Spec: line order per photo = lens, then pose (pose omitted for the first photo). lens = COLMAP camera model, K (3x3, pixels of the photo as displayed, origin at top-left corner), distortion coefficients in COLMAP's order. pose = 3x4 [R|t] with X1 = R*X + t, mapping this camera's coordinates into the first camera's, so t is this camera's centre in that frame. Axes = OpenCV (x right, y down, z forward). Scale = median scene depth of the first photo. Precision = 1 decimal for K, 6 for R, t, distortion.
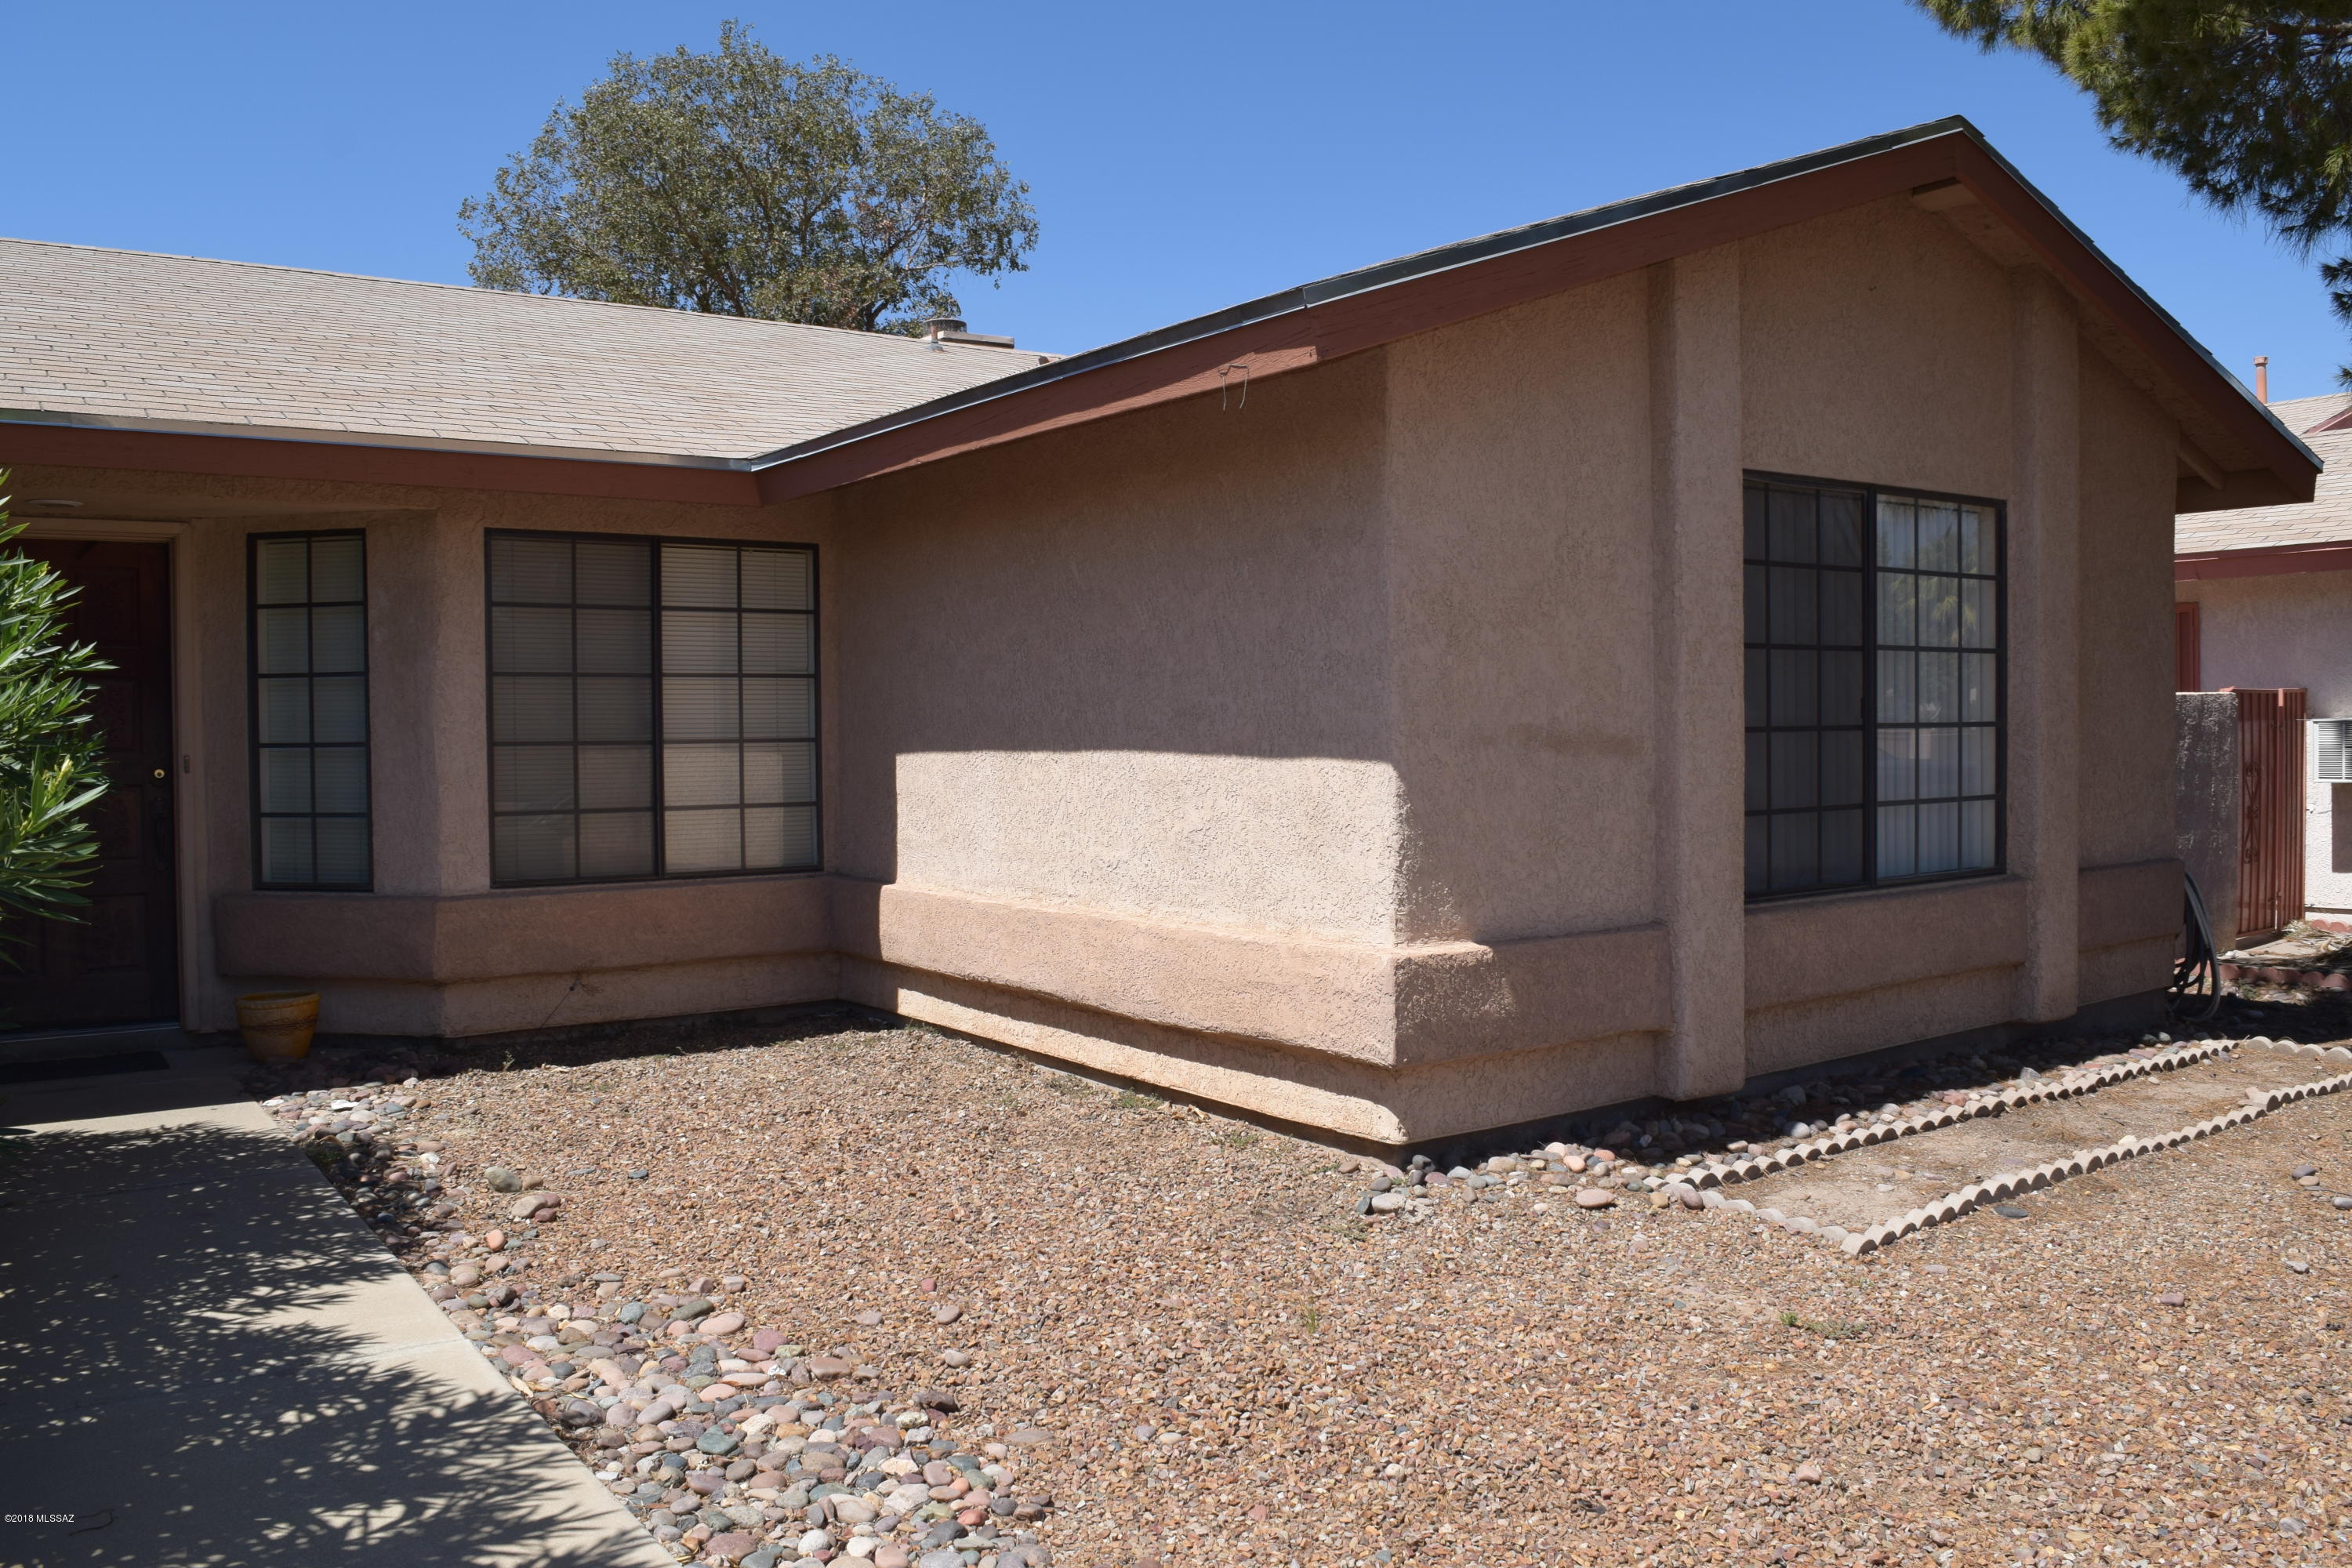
lens RADIAL K [[1848.7, 0, 1191.0], [0, 1848.7, 748.7], [0, 0, 1]] dist [-0.093937, 0.019113]
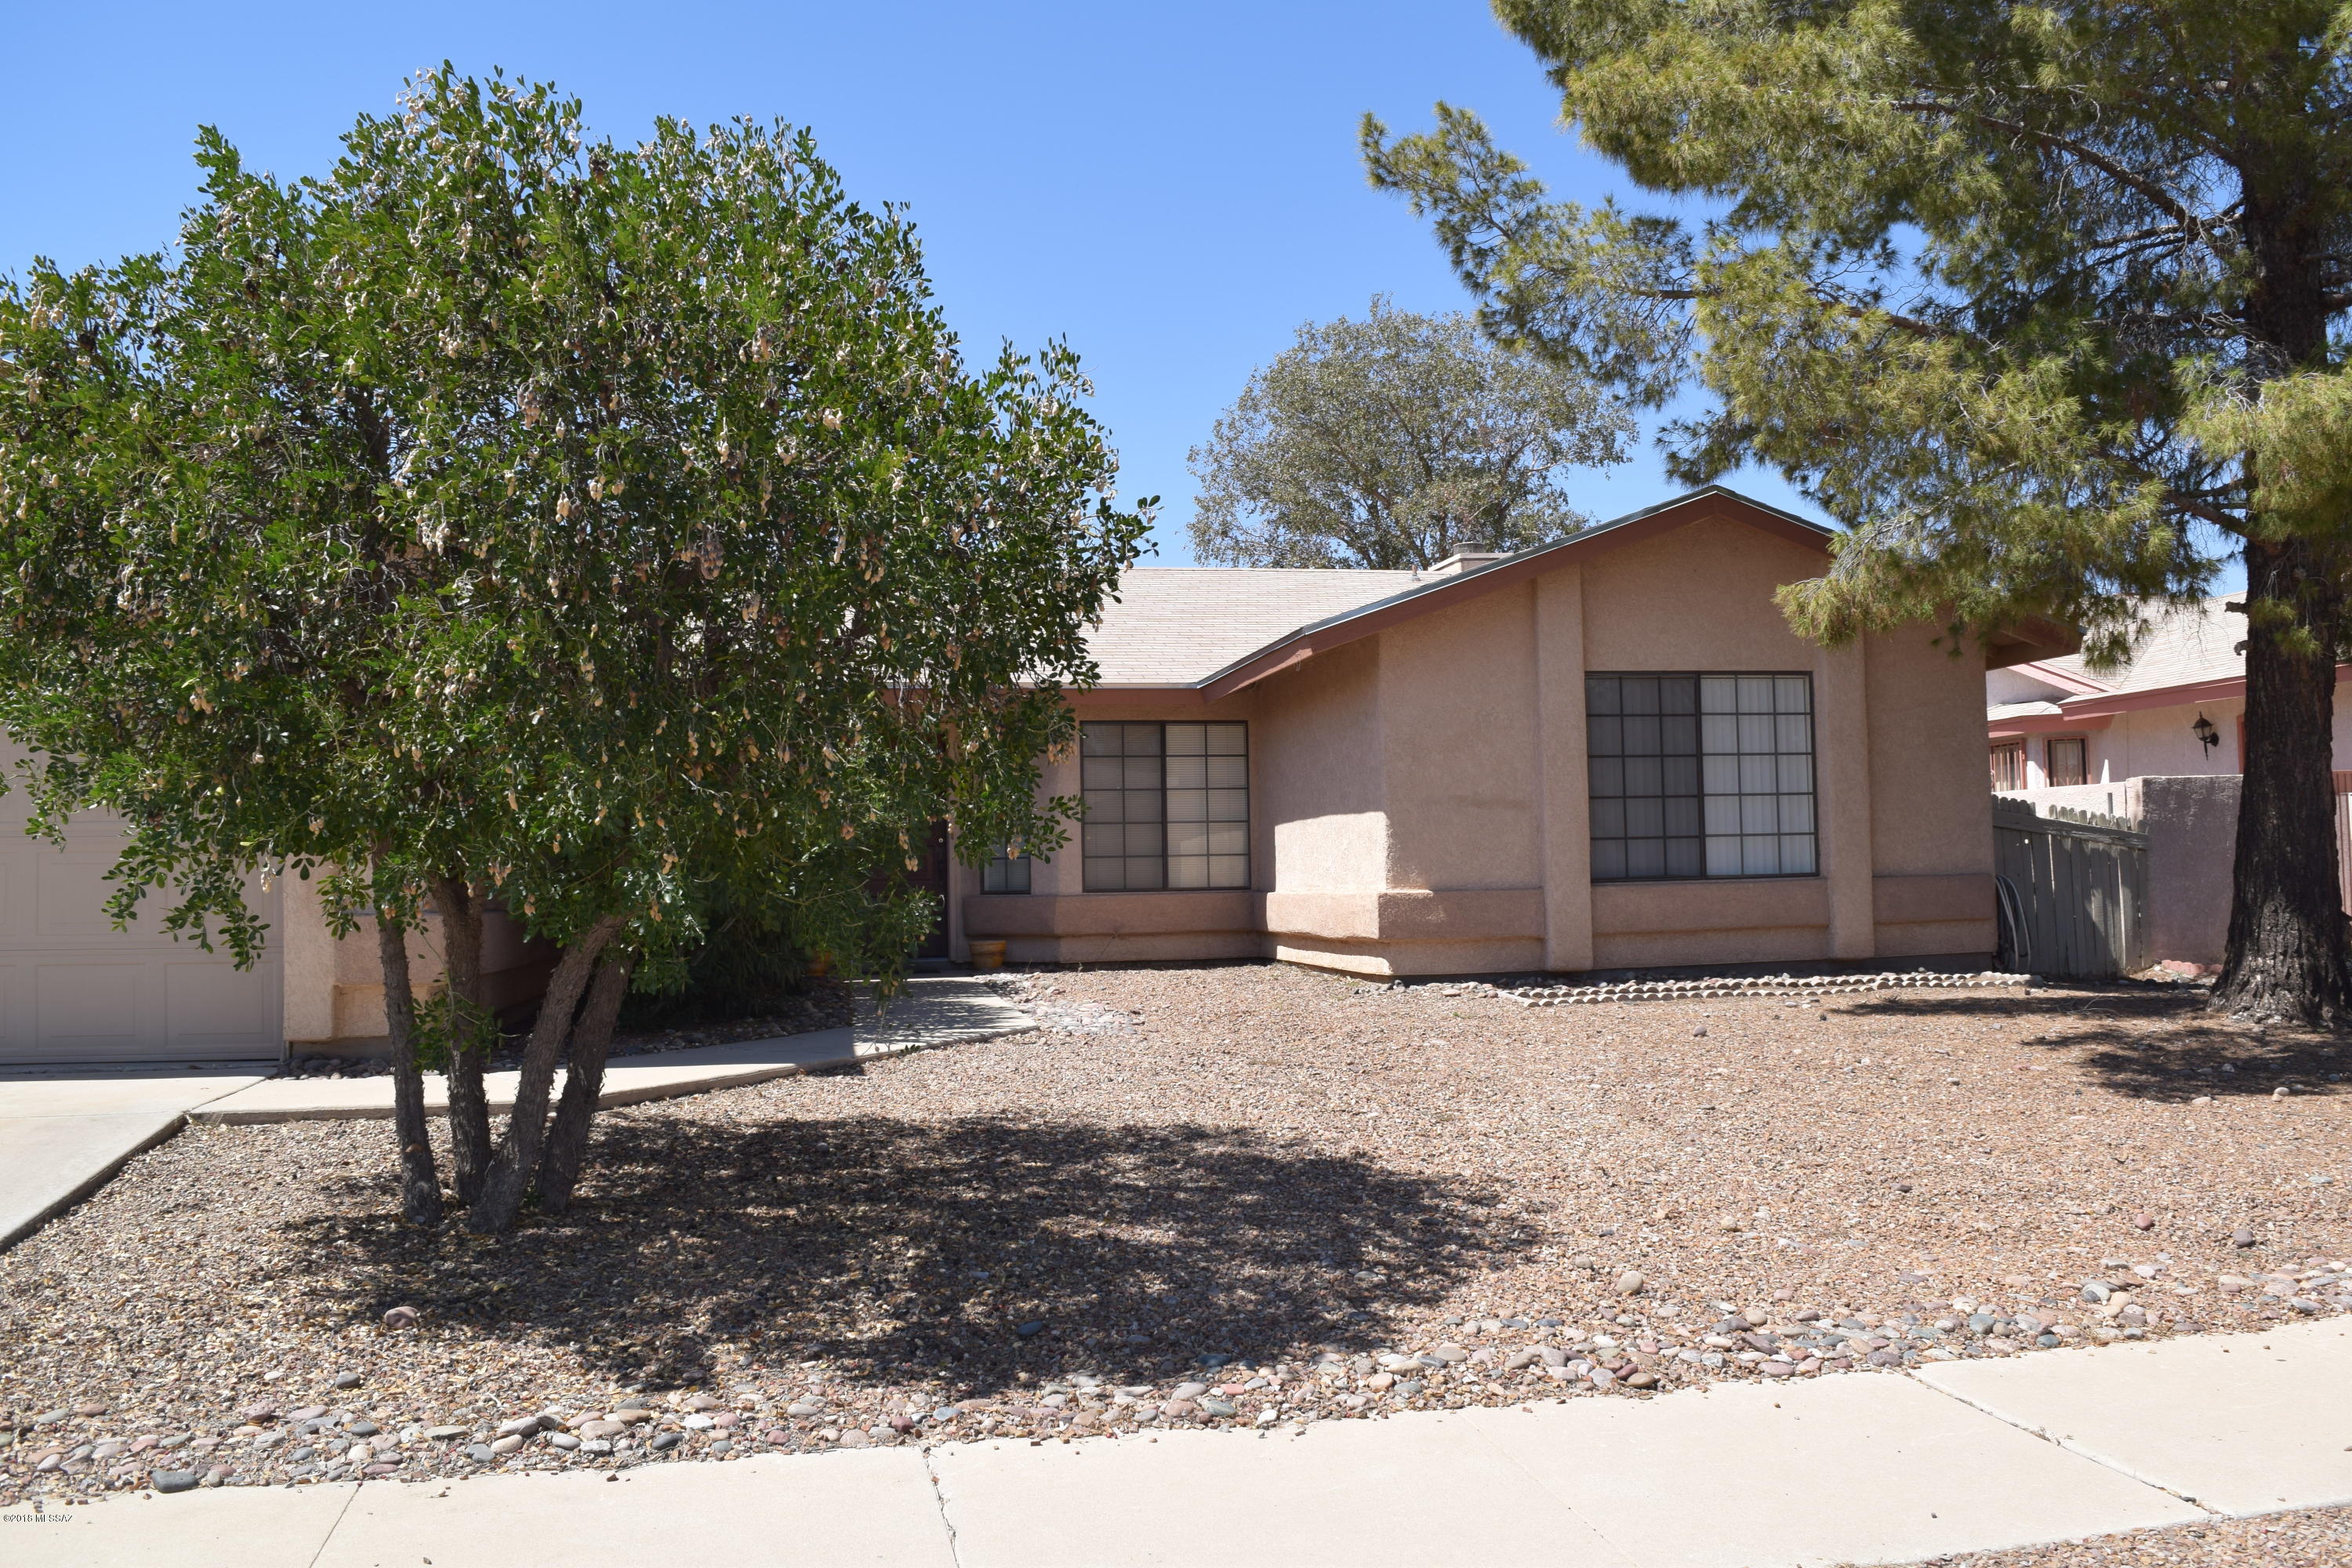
lens RADIAL K [[1910.5, 0, 1189.2], [0, 1910.5, 766.1], [0, 0, 1]] dist [-0.094281, 0.018880]
pose [[0.908765, -0.032060, -0.416074, 0.648783], [0.004294, 0.997710, -0.067500, 0.081469], [0.417286, 0.059555, 0.906822, -0.951596]]
